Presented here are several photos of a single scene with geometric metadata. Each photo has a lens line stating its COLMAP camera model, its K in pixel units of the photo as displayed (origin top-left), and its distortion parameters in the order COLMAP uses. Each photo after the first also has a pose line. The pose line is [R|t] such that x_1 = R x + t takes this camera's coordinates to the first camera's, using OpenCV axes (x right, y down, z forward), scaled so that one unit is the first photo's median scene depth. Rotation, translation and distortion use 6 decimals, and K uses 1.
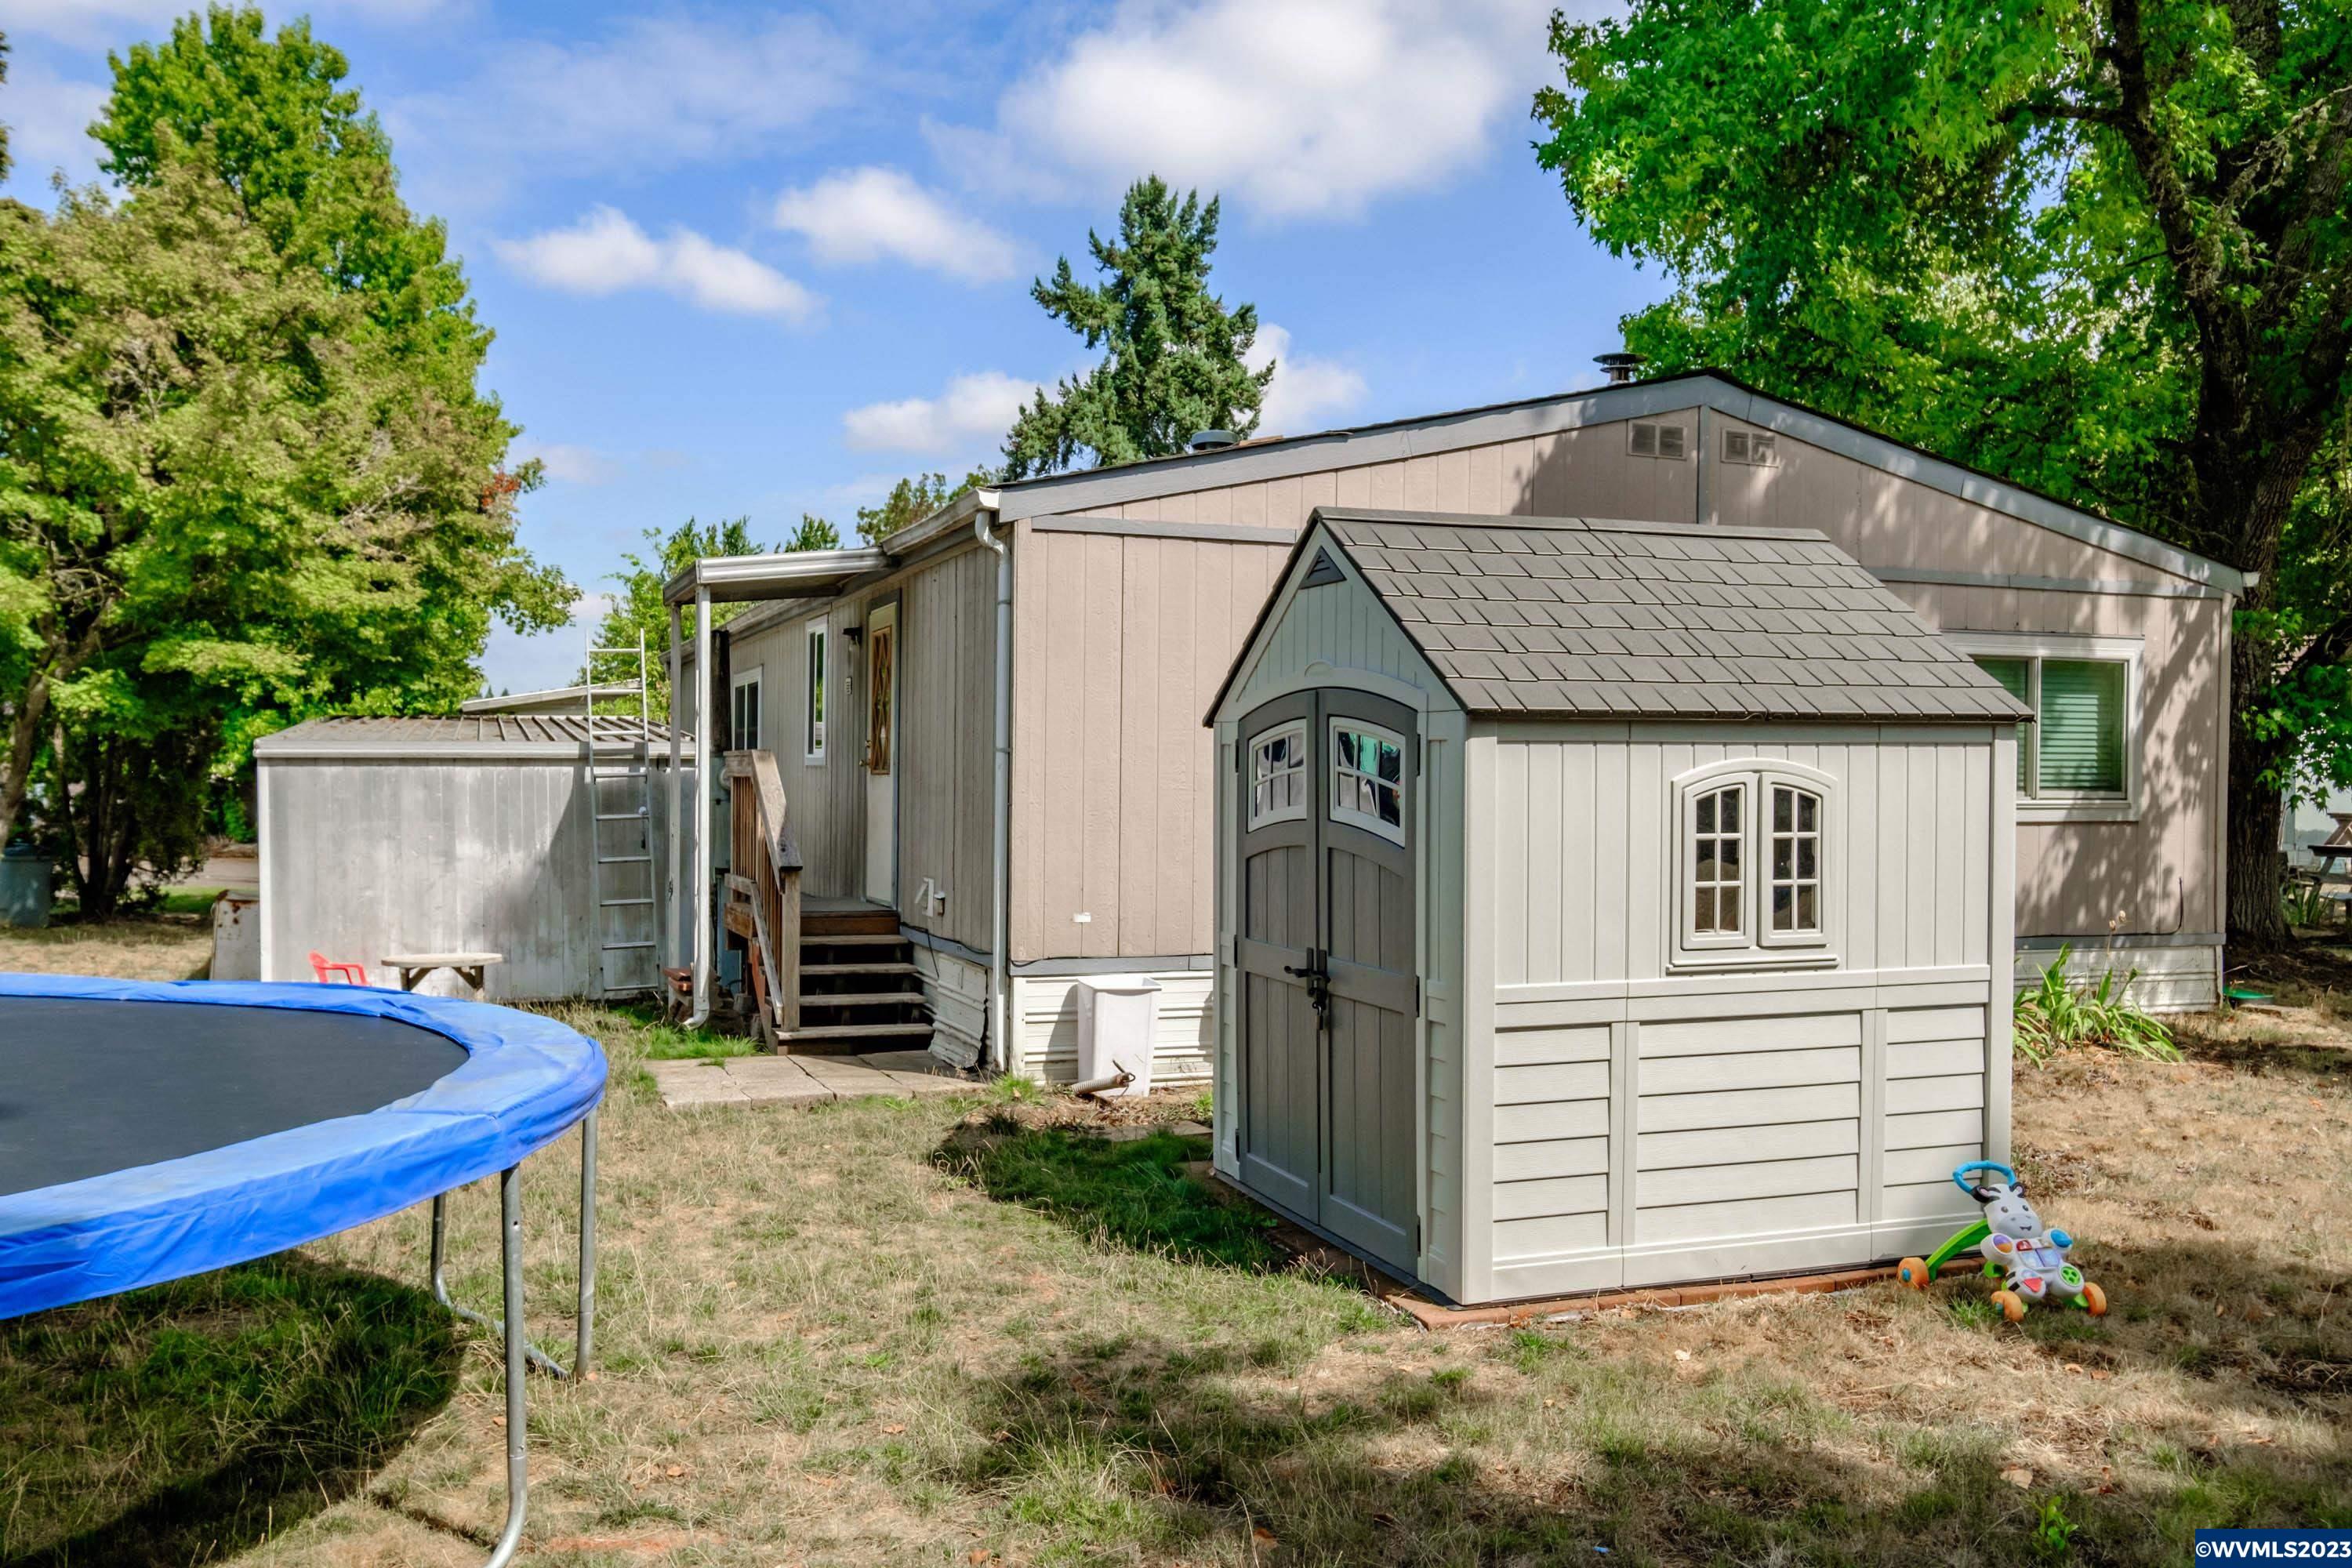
lens RADIAL K [[1839.0, 0, 1176.3], [0, 1839.0, 785.3], [0, 0, 1]] dist [-0.006396, 0.000874]
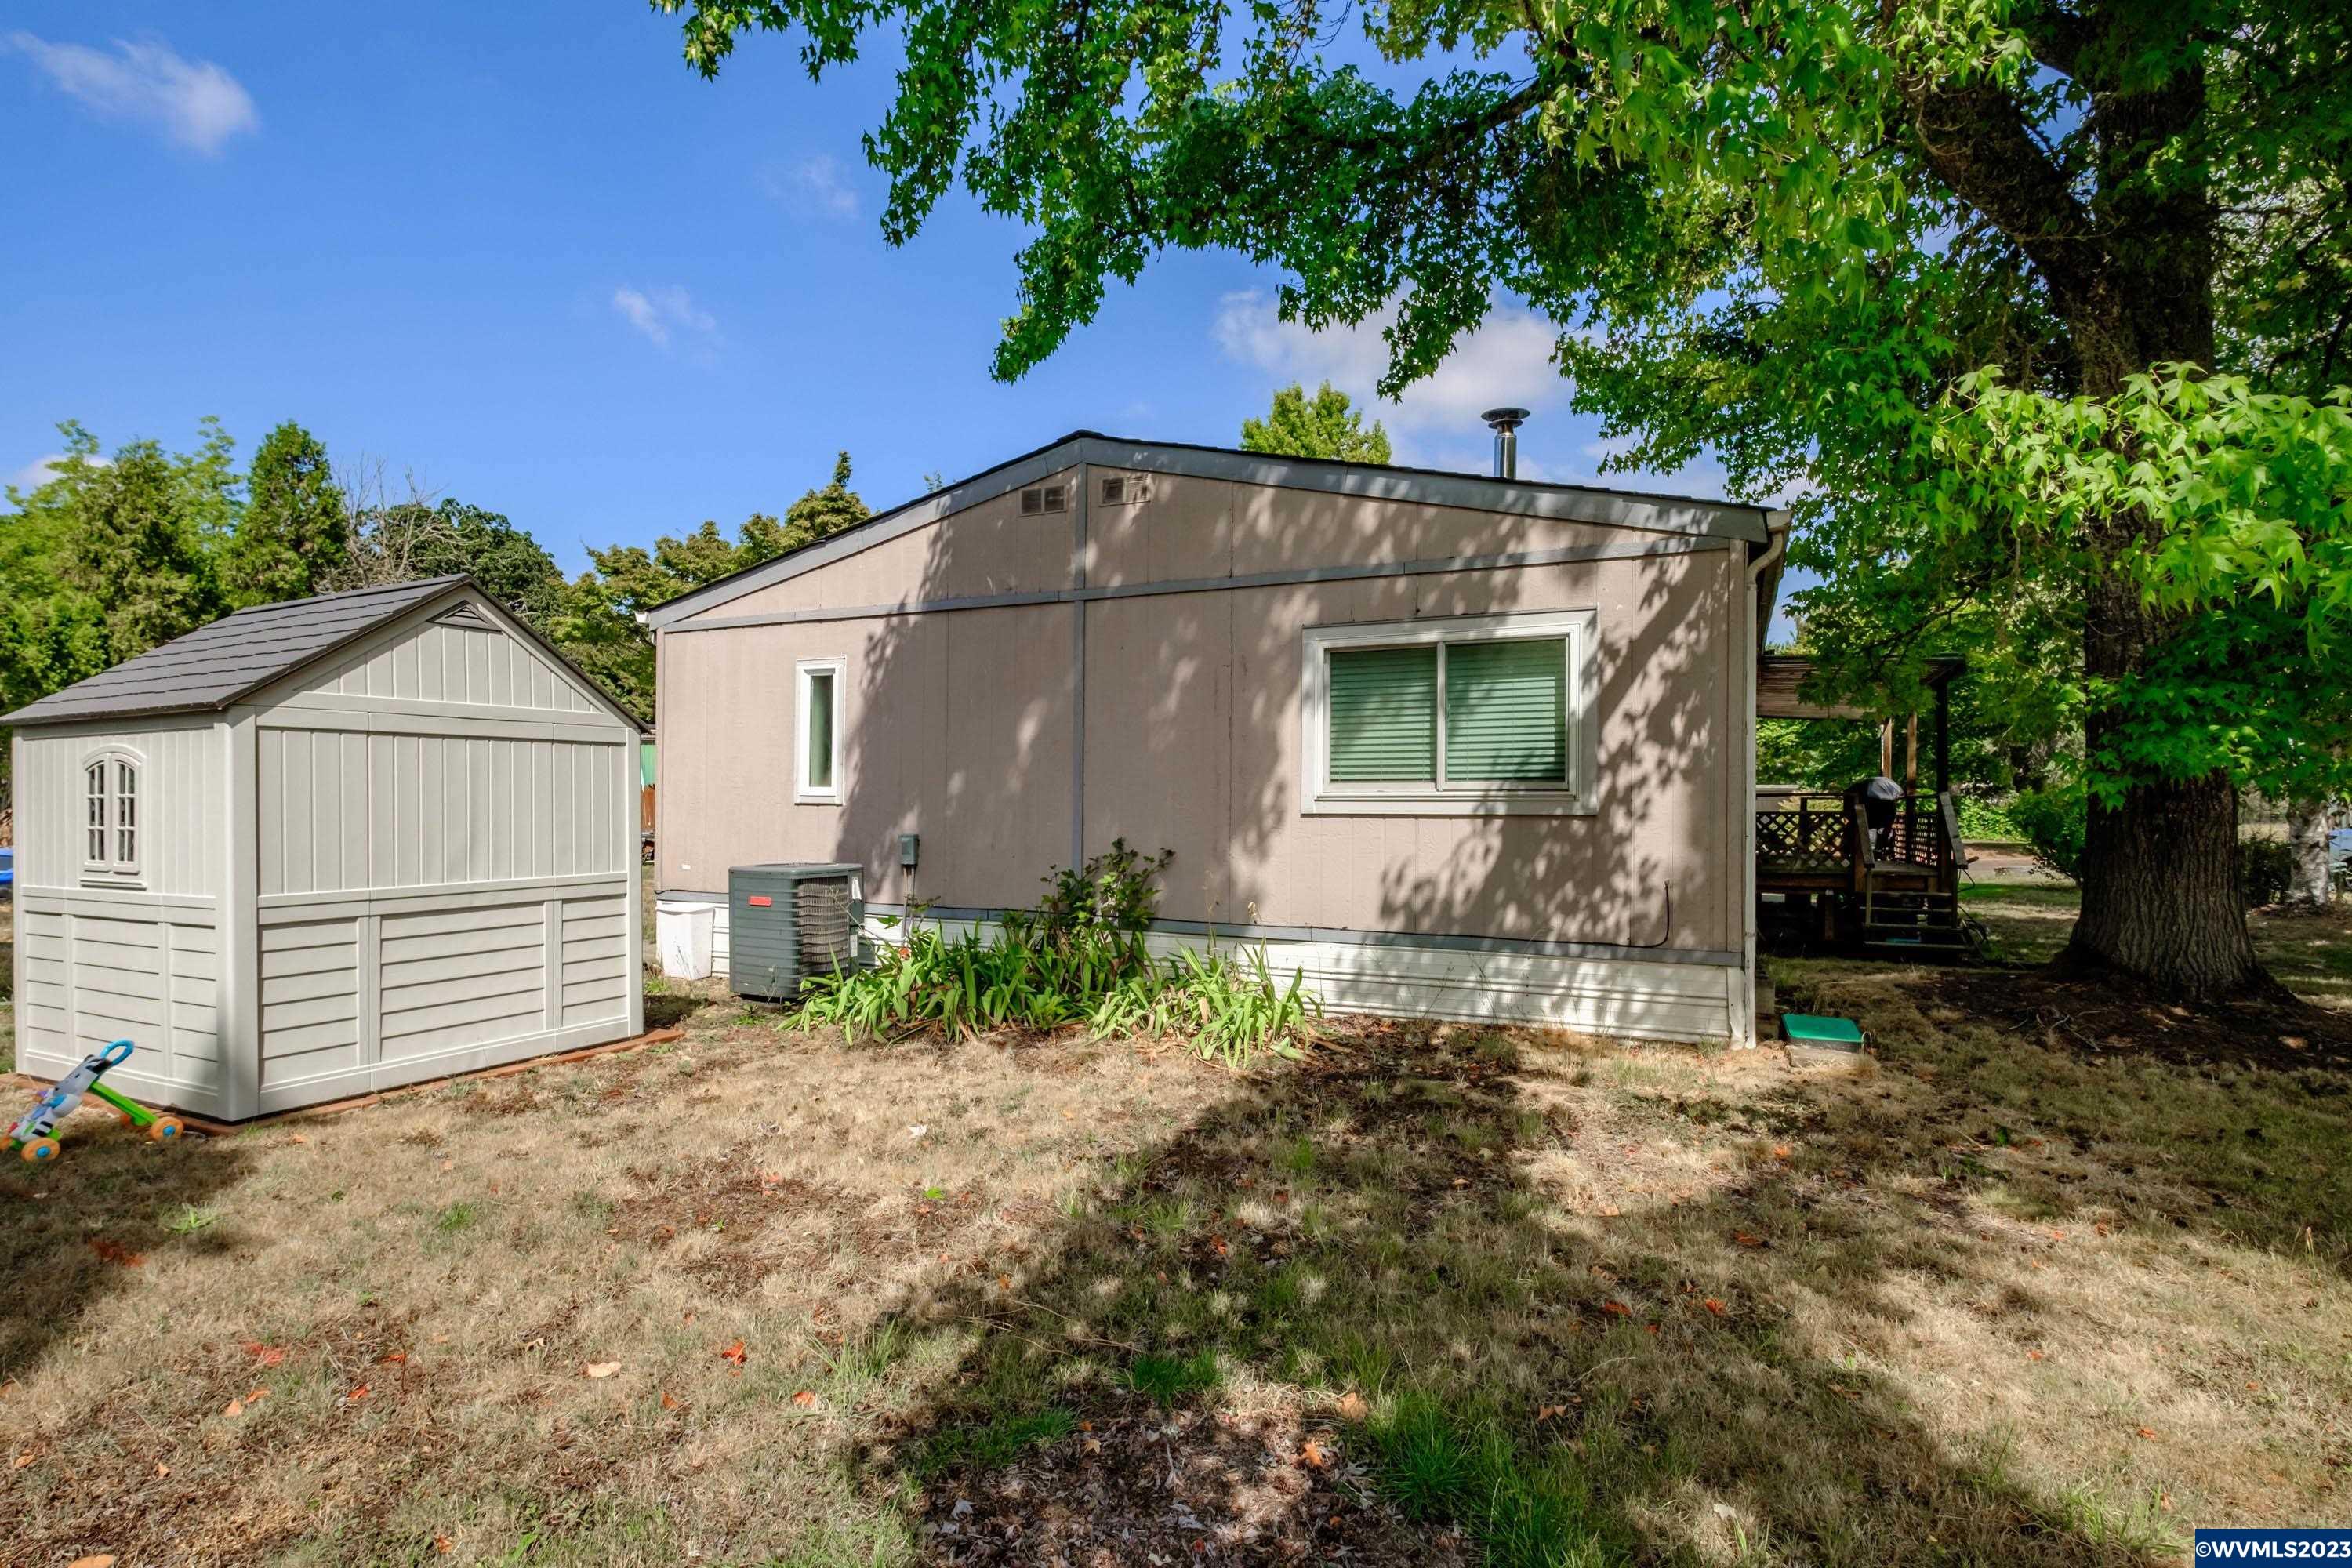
lens RADIAL K [[1129.2, 0, 1175.1], [0, 1129.2, 792.0], [0, 0, 1]] dist [0.001702, 0.000222]
pose [[0.709910, -0.011918, -0.704192, 0.774225], [-0.002766, 0.999802, -0.019709, 0.020048], [0.704287, 0.015940, 0.709736, 0.480705]]
